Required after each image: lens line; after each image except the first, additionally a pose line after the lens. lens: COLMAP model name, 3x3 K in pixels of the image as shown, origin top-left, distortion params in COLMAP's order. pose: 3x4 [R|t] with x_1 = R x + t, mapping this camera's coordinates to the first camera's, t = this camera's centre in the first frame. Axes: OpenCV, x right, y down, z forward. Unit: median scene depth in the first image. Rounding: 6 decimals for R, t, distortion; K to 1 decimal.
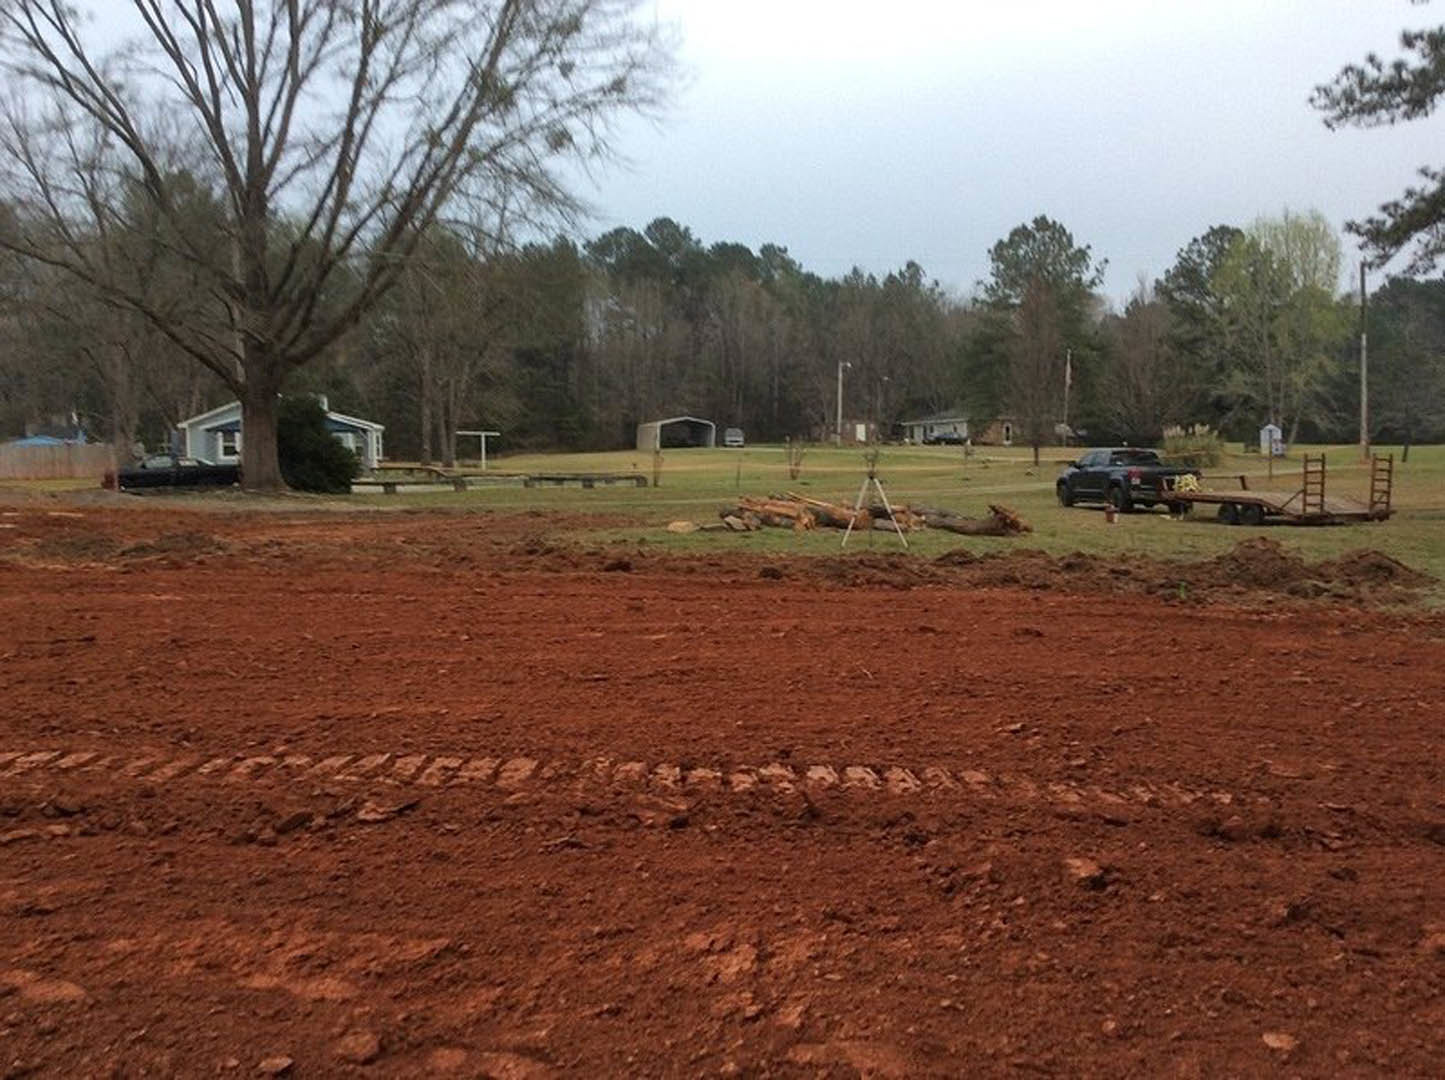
lens RADIAL K [[1317.5, 0, 722.1], [0, 1317.5, 539.4], [0, 0, 1]] dist [0.123191, -0.209902]
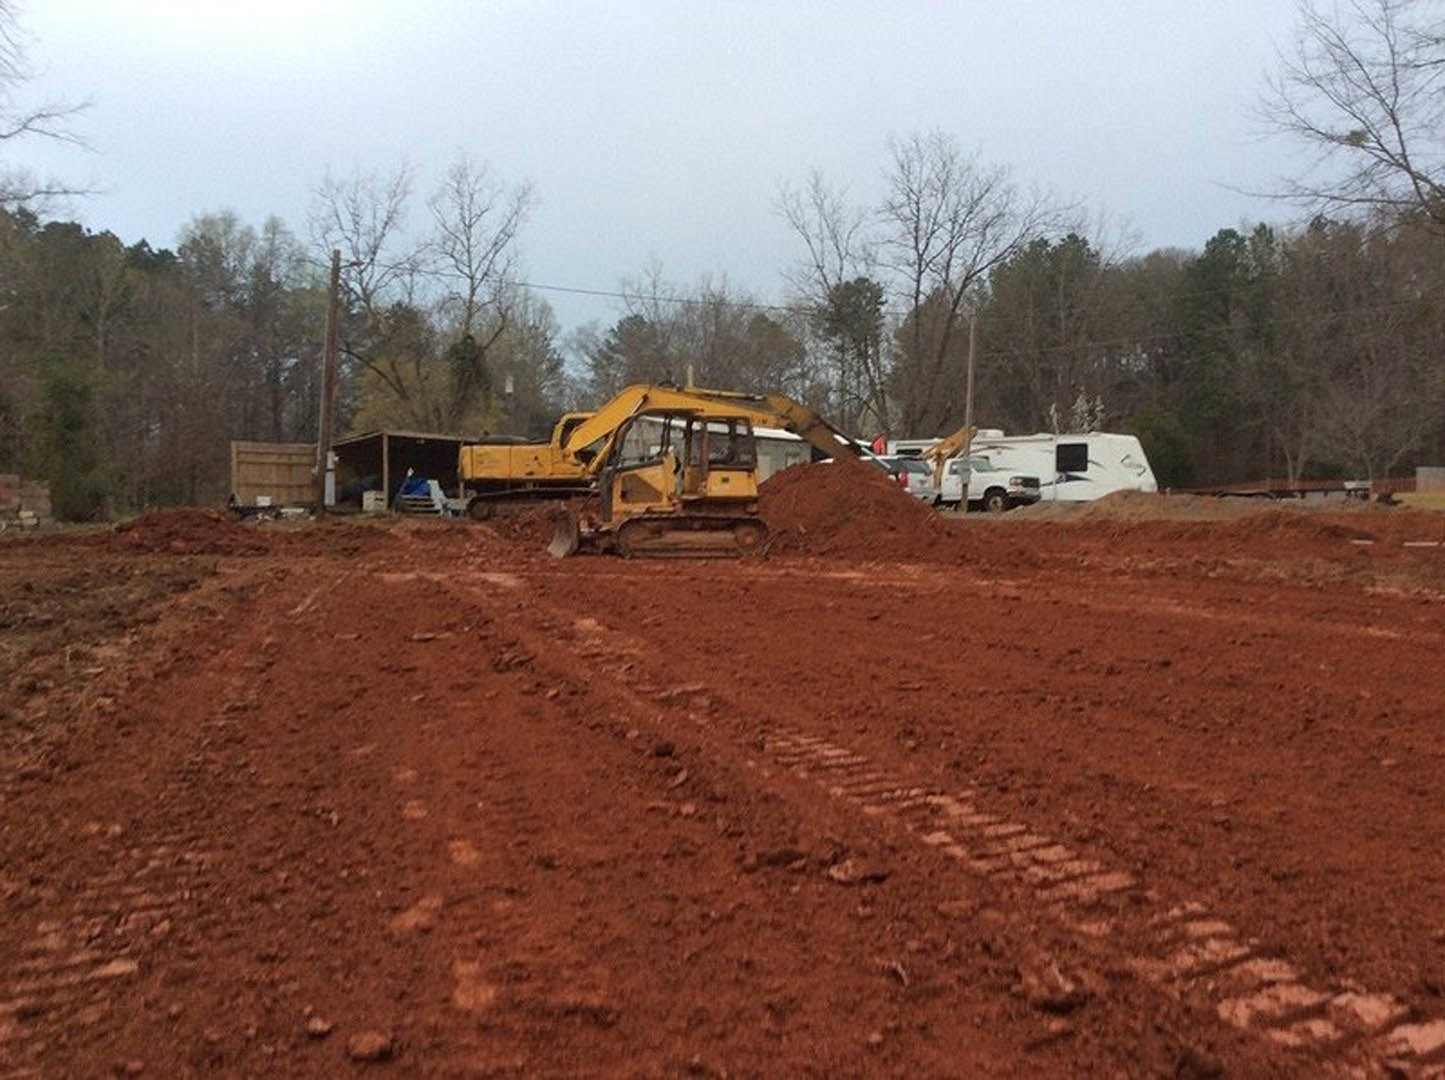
lens RADIAL K [[1317.5, 0, 722.1], [0, 1317.5, 539.4], [0, 0, 1]] dist [0.123191, -0.209902]
pose [[0.430641, 0.047304, -0.901283, 0.158452], [-0.054956, 0.998147, 0.026129, -0.014573], [0.900848, 0.038278, 0.432443, 0.150950]]
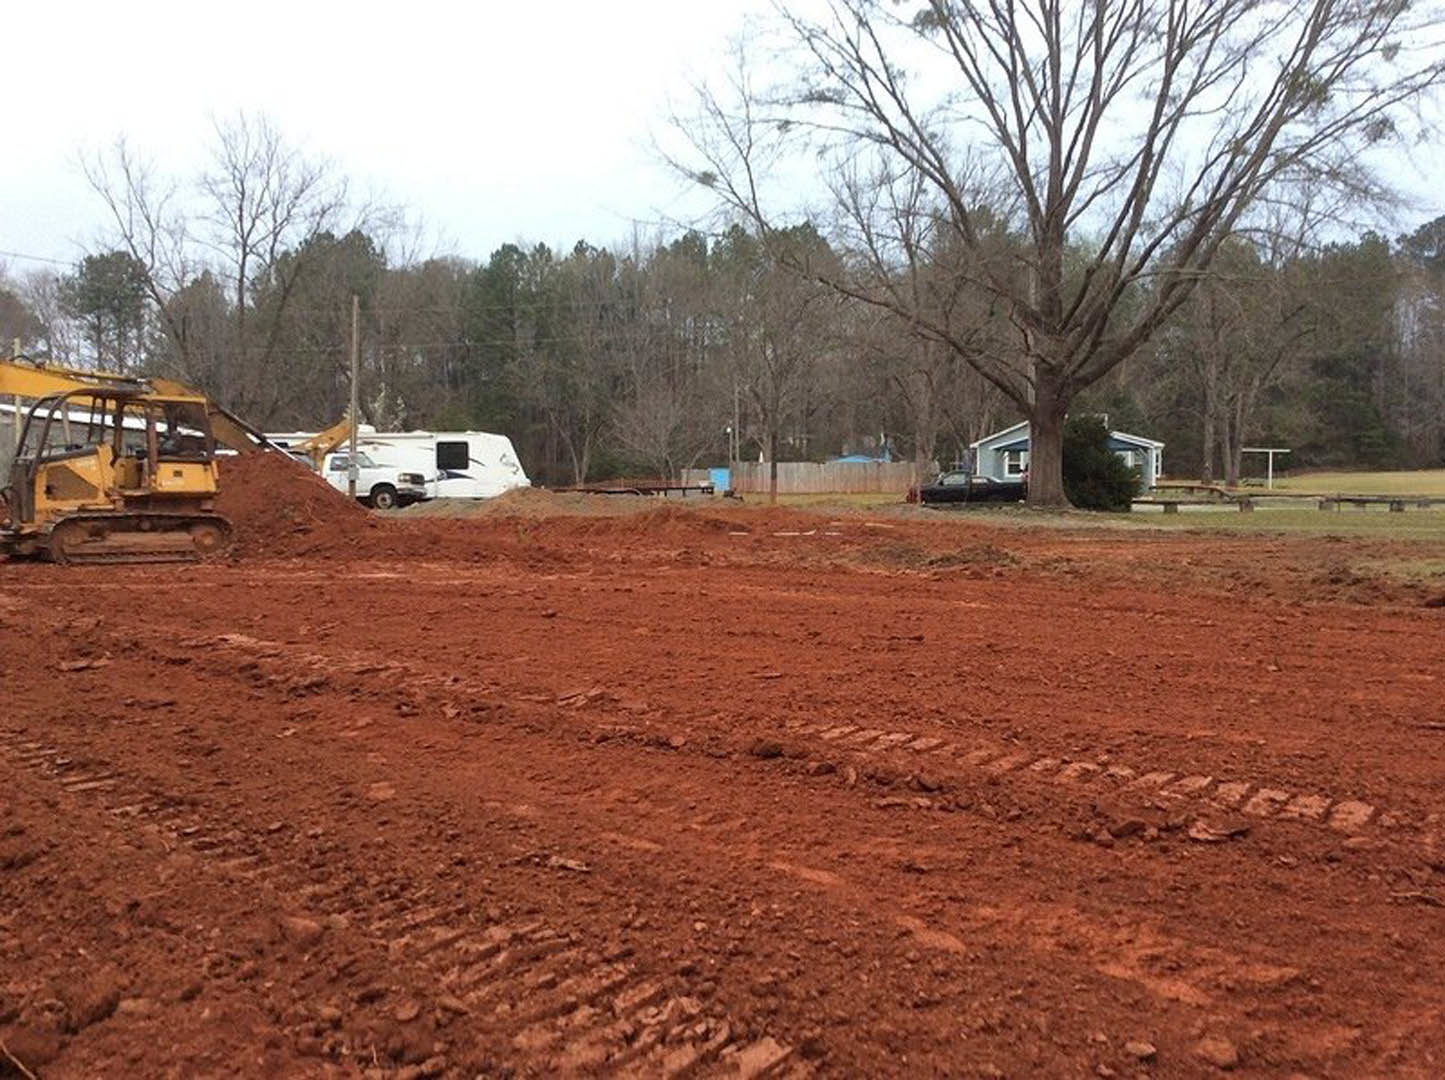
lens RADIAL K [[1314.7, 0, 722.5], [0, 1314.7, 542.8], [0, 0, 1]] dist [0.101411, -0.176362]
pose [[0.844168, 0.037373, -0.534775, -0.010897], [-0.042852, 0.999079, 0.002176, -0.000854], [0.534363, 0.021080, 0.844992, -0.018607]]
